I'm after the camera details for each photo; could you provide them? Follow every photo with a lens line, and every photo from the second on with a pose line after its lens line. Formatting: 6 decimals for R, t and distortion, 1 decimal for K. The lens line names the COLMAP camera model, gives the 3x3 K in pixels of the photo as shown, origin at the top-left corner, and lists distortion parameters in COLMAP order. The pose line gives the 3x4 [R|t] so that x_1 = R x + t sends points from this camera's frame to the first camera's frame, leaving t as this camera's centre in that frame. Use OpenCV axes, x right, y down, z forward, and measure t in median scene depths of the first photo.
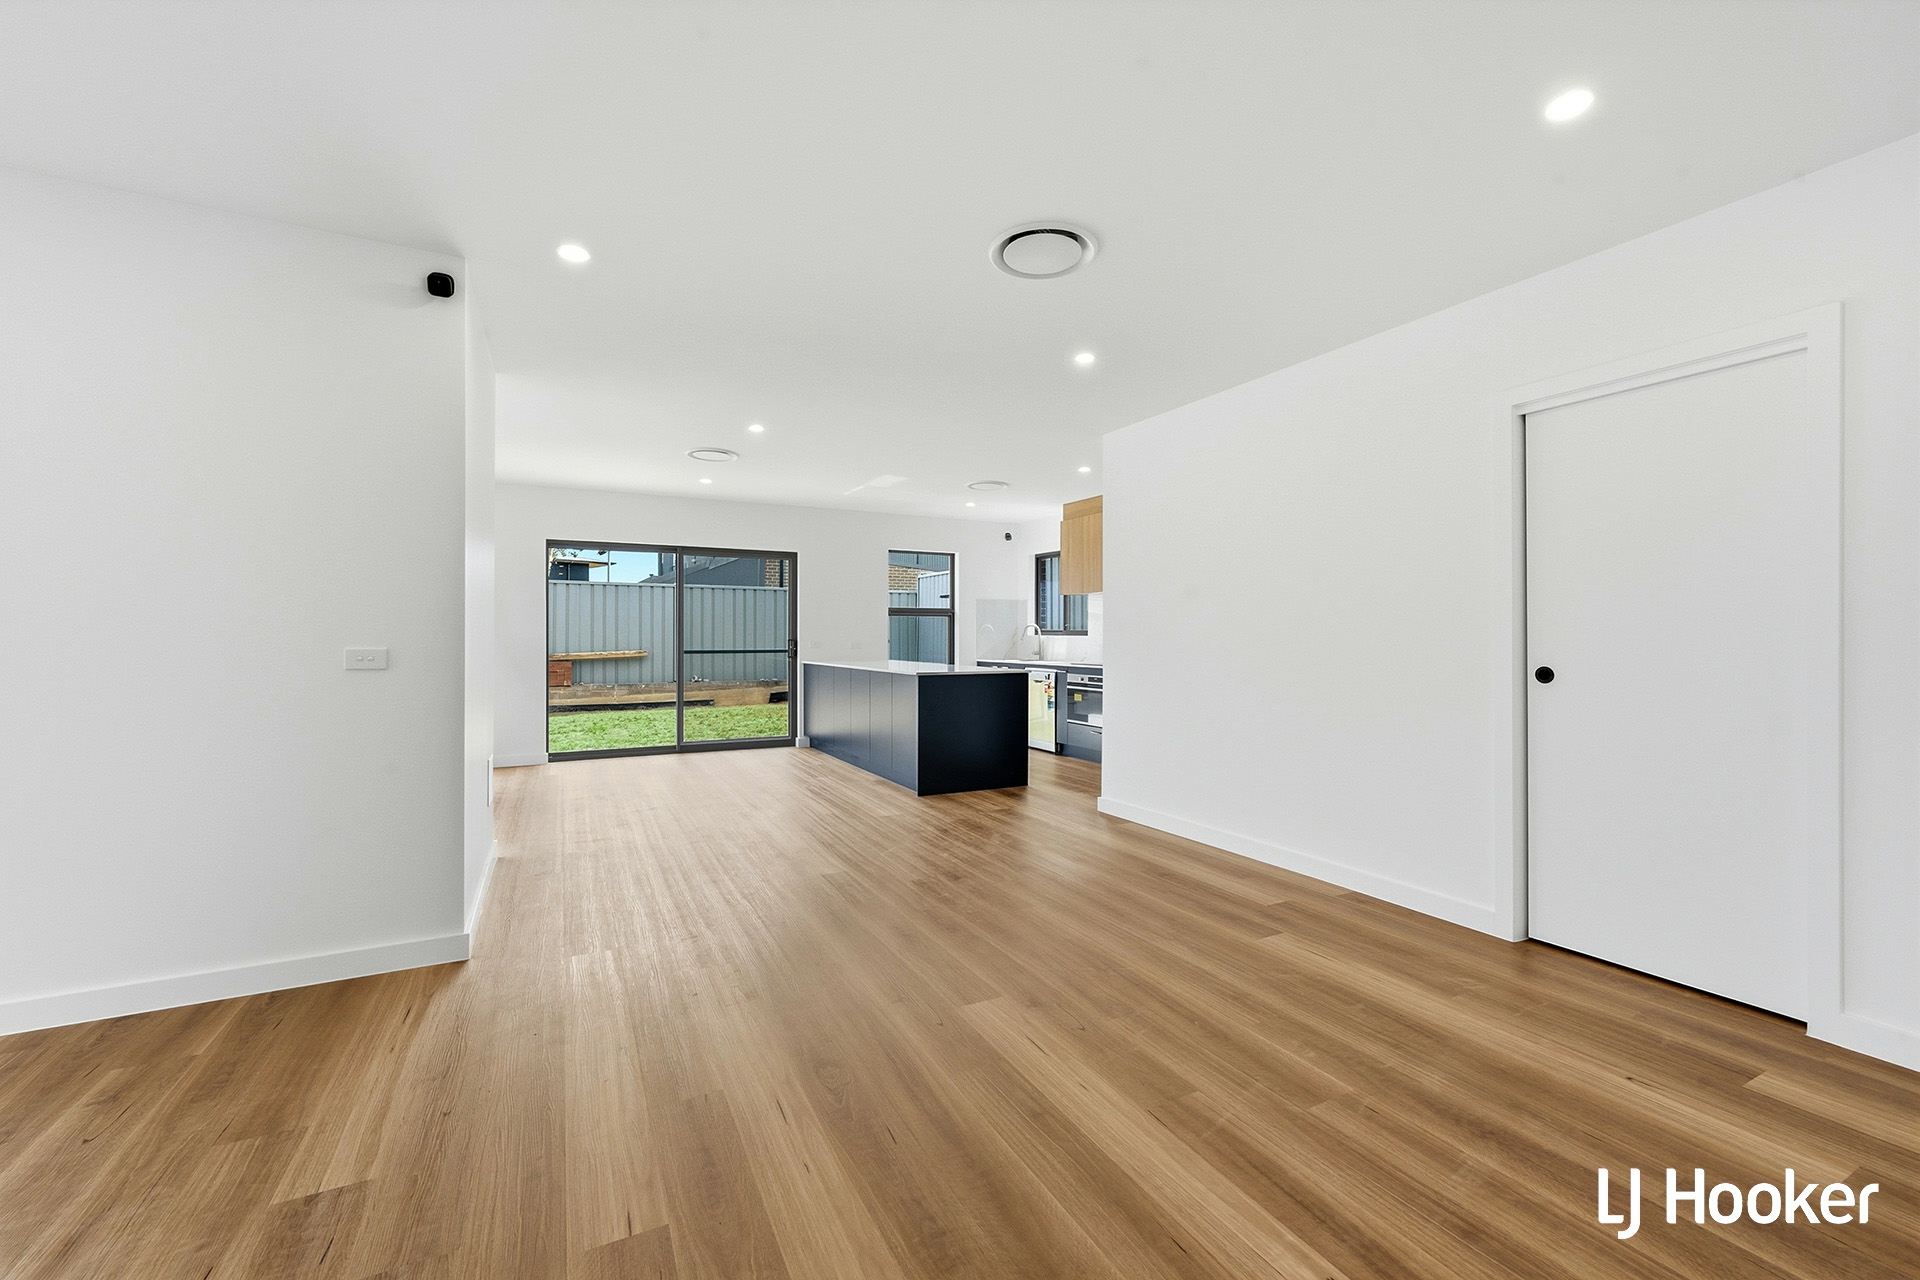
lens RADIAL K [[781.3, 0, 962.1], [0, 781.3, 637.4], [0, 0, 1]] dist [-0.006770, 0.000478]
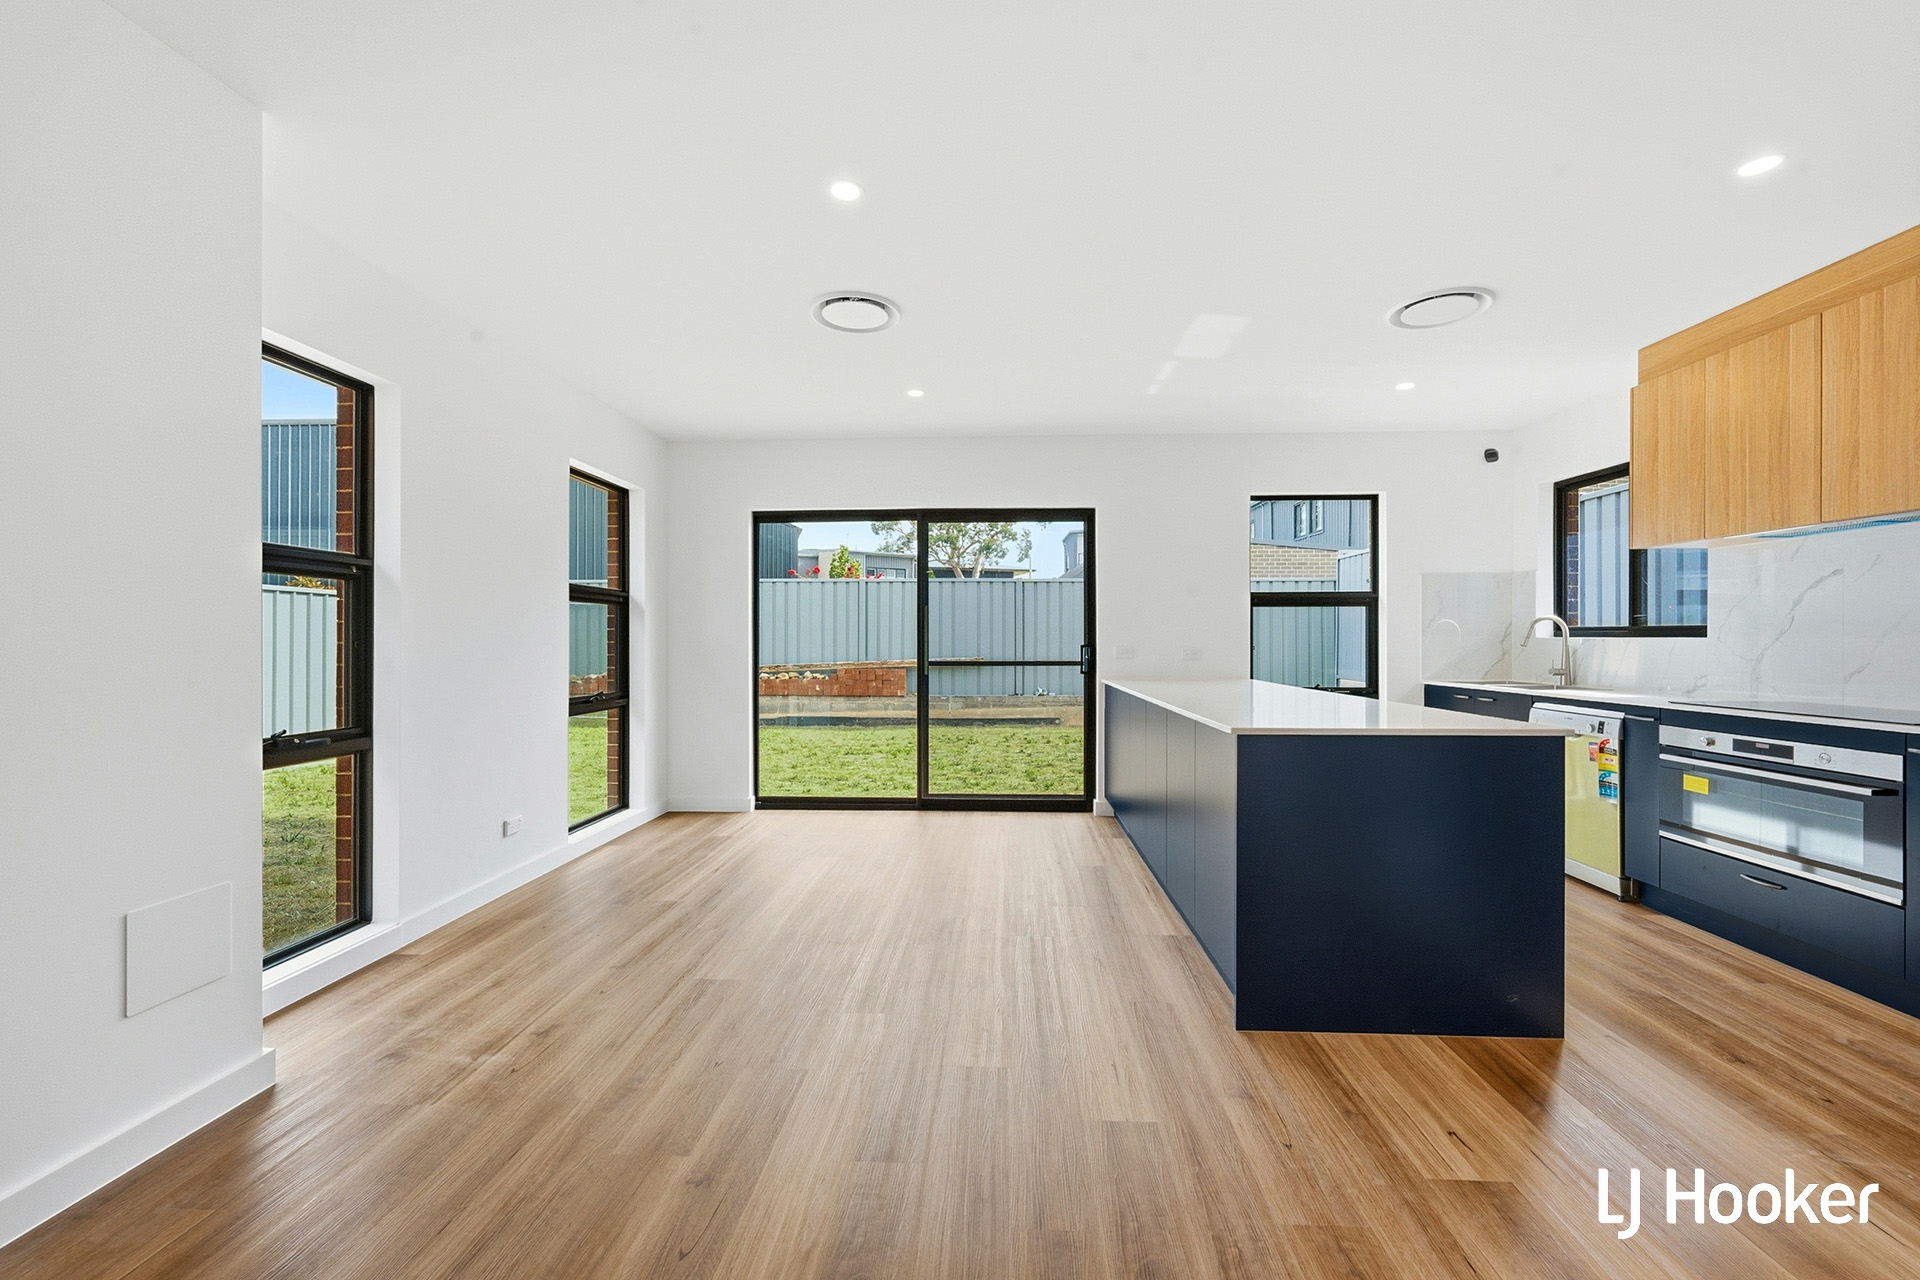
lens RADIAL K [[781.3, 0, 962.1], [0, 781.3, 637.4], [0, 0, 1]] dist [-0.006770, 0.000478]
pose [[0.861621, -0.003851, -0.507537, 0.018336], [0.000615, 0.999978, -0.006542, 0.000446], [0.507551, 0.005324, 0.861605, 0.386191]]
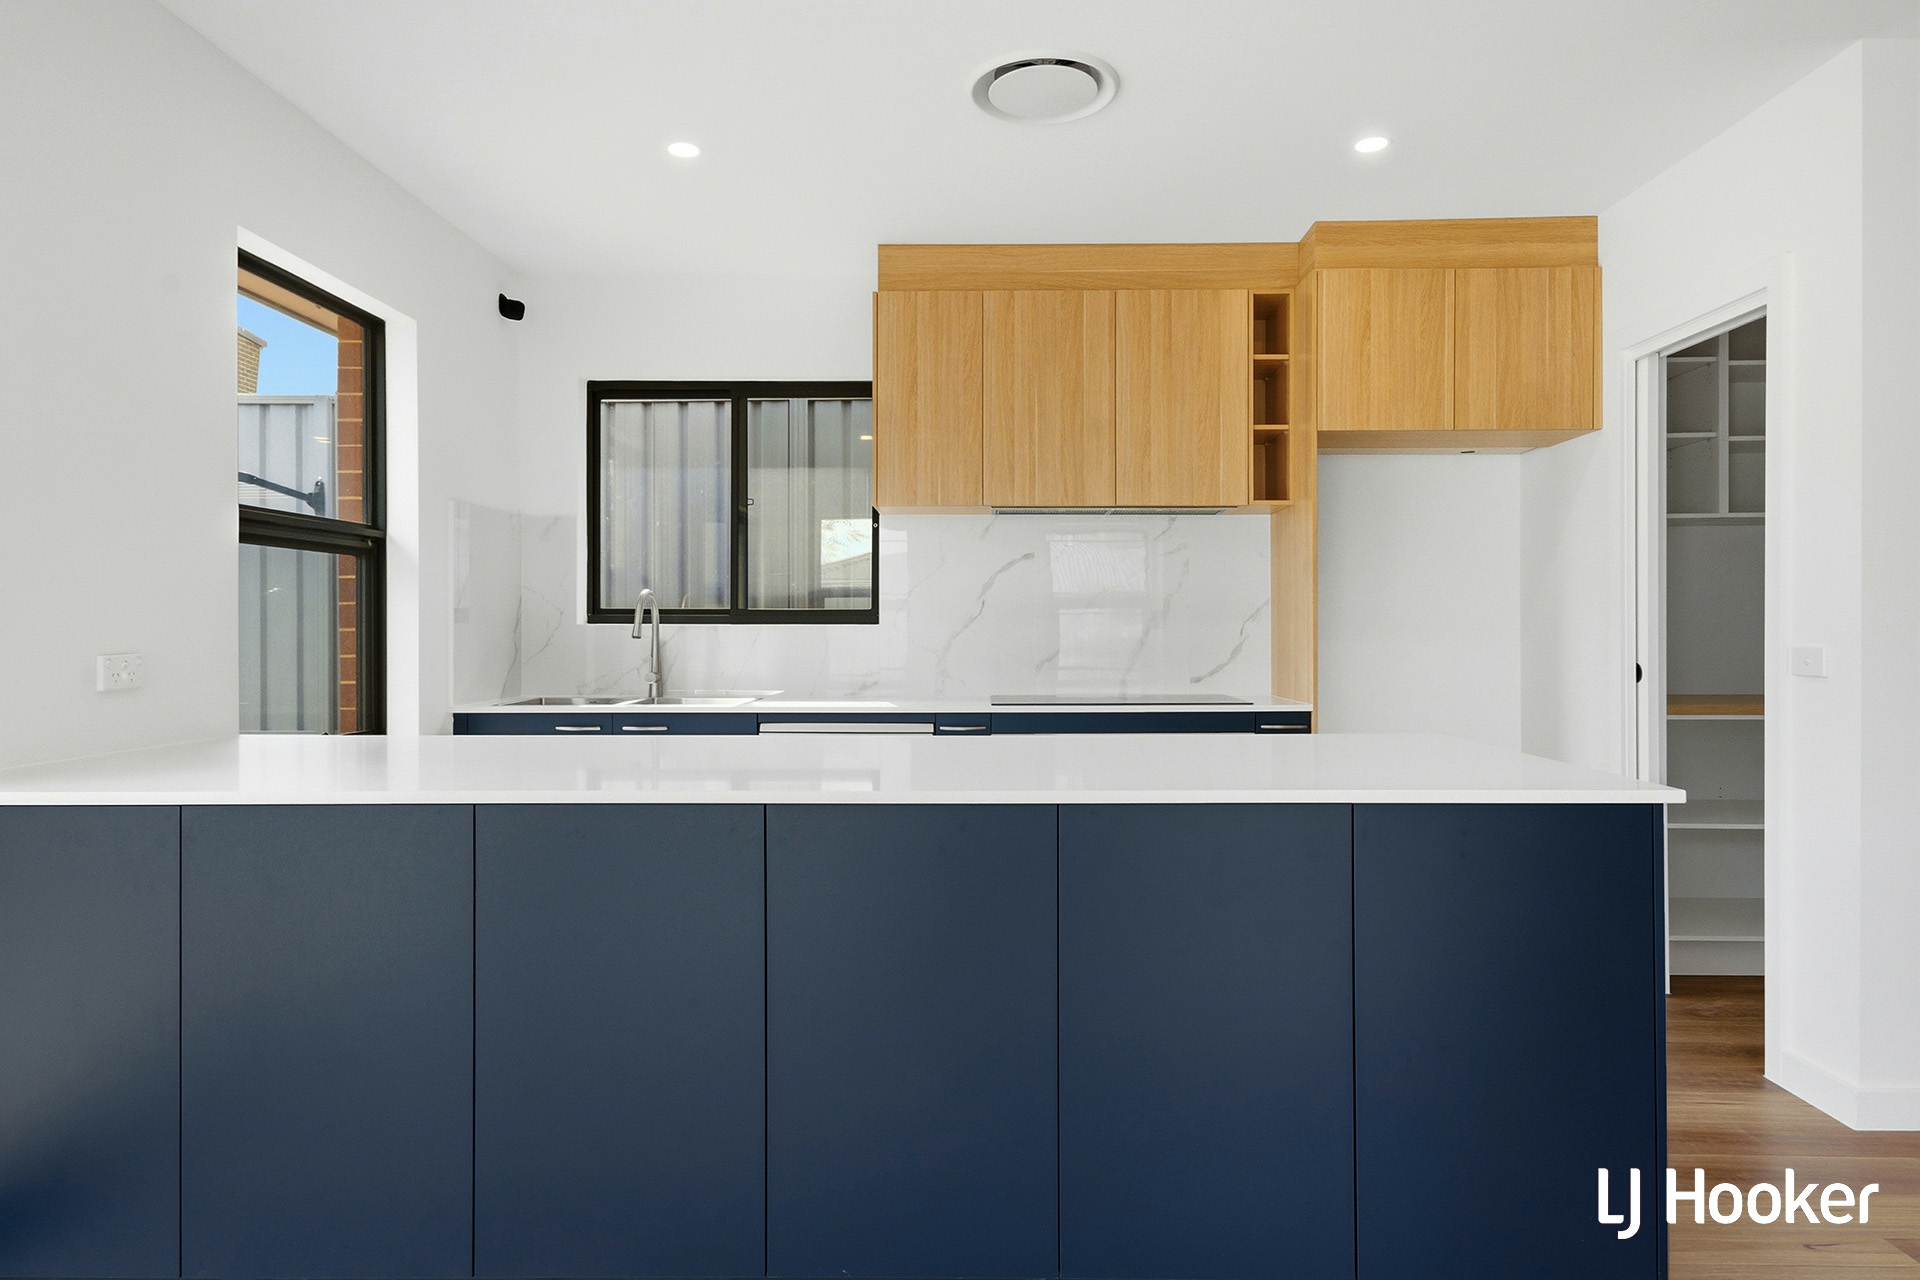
lens RADIAL K [[1211.8, 0, 957.4], [0, 1211.8, 607.5], [0, 0, 1]] dist [0.024597, 0.000563]
pose [[0.479461, 0.008200, 0.877525, -0.307022], [0.006227, 0.999899, -0.012746, -0.002509], [-0.877541, 0.011576, 0.479362, 0.675752]]
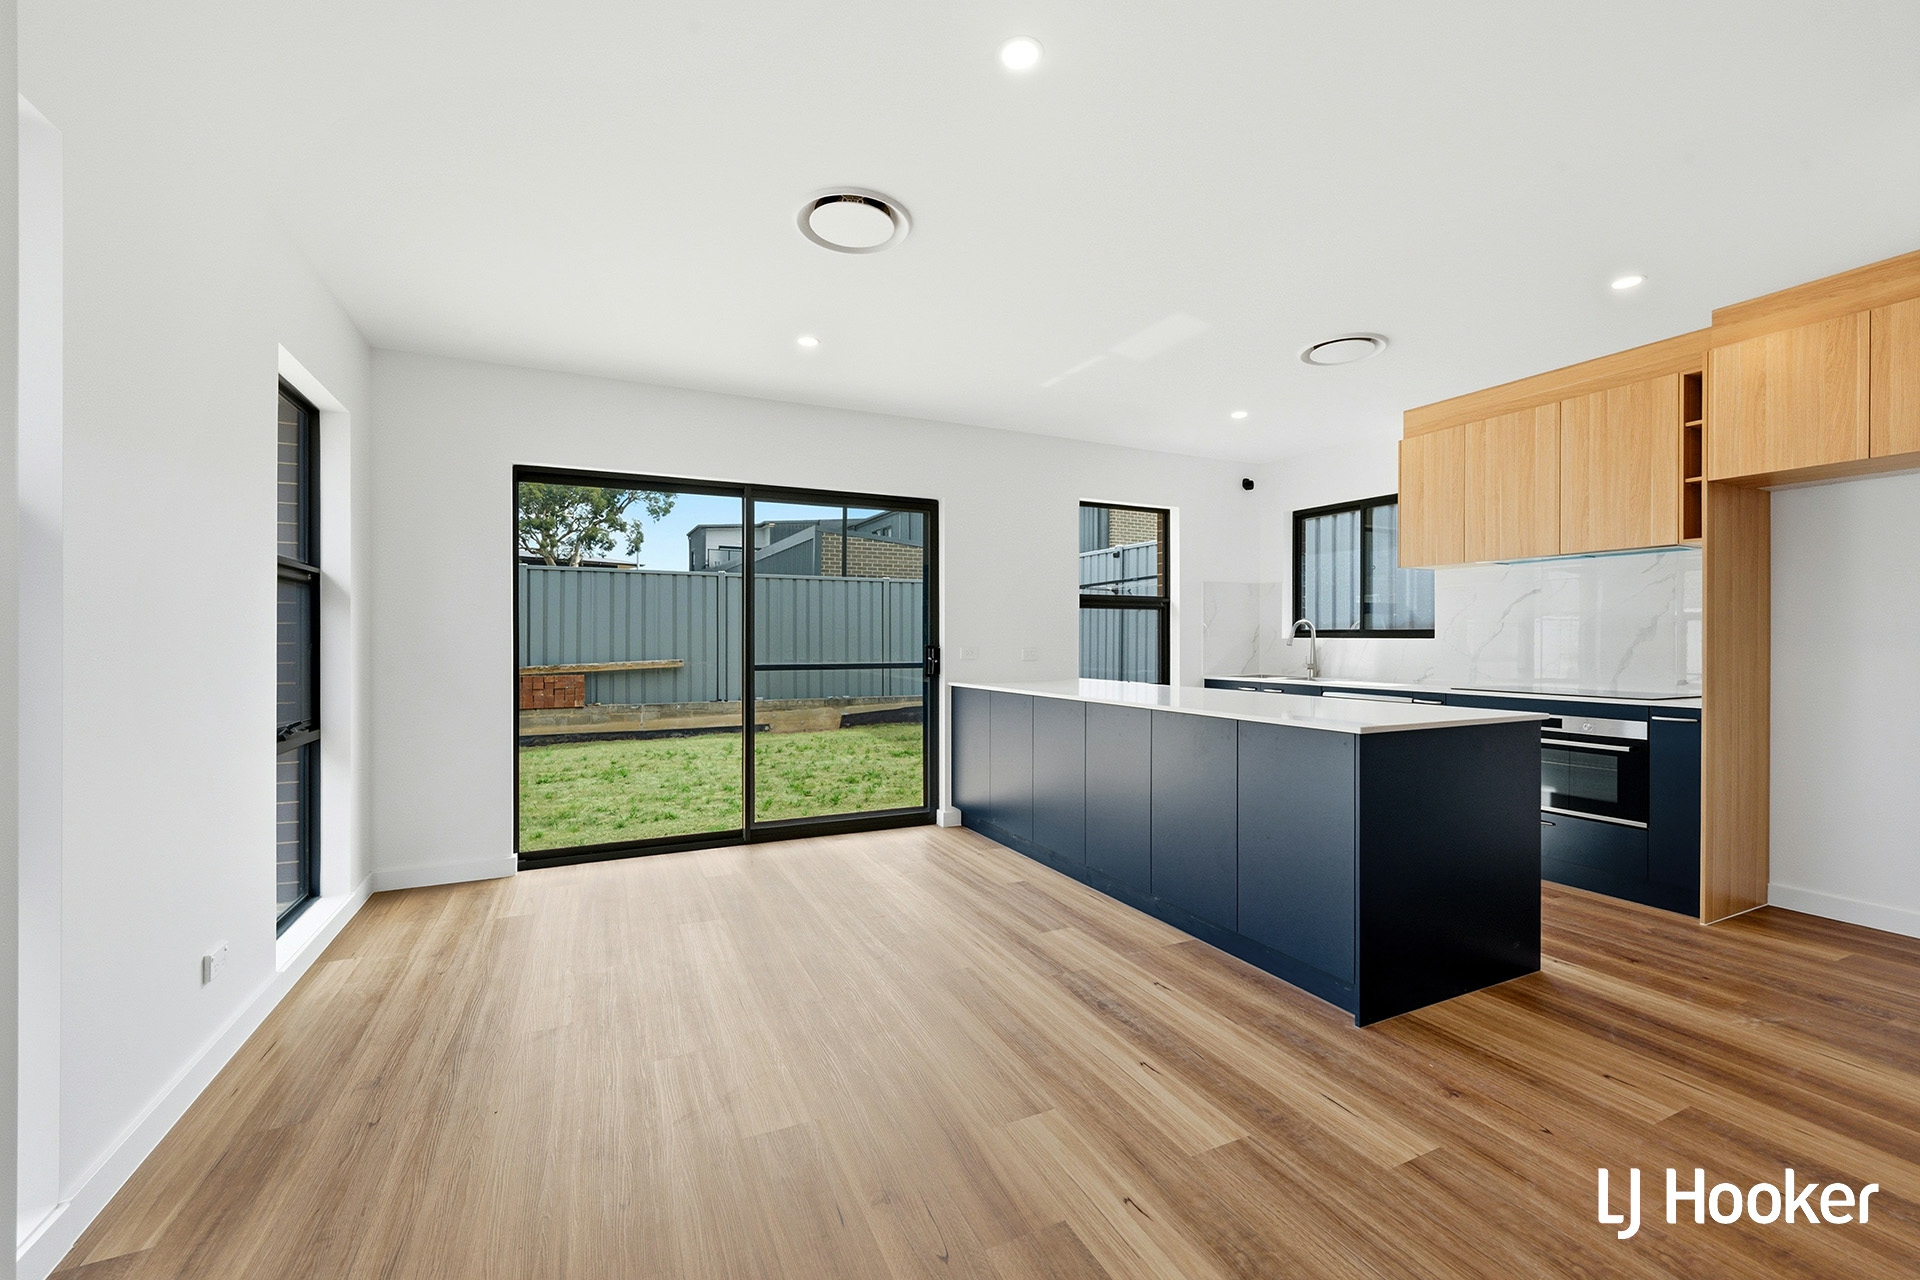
lens RADIAL K [[777.2, 0, 960.0], [0, 777.2, 640.0], [0, 0, 1]] dist [-0.006531, 0.000004]
pose [[0.999476, -0.002271, -0.032302, -0.170677], [0.002176, 0.999993, -0.002968, 0.000189], [0.032309, 0.002896, 0.999474, 0.393551]]
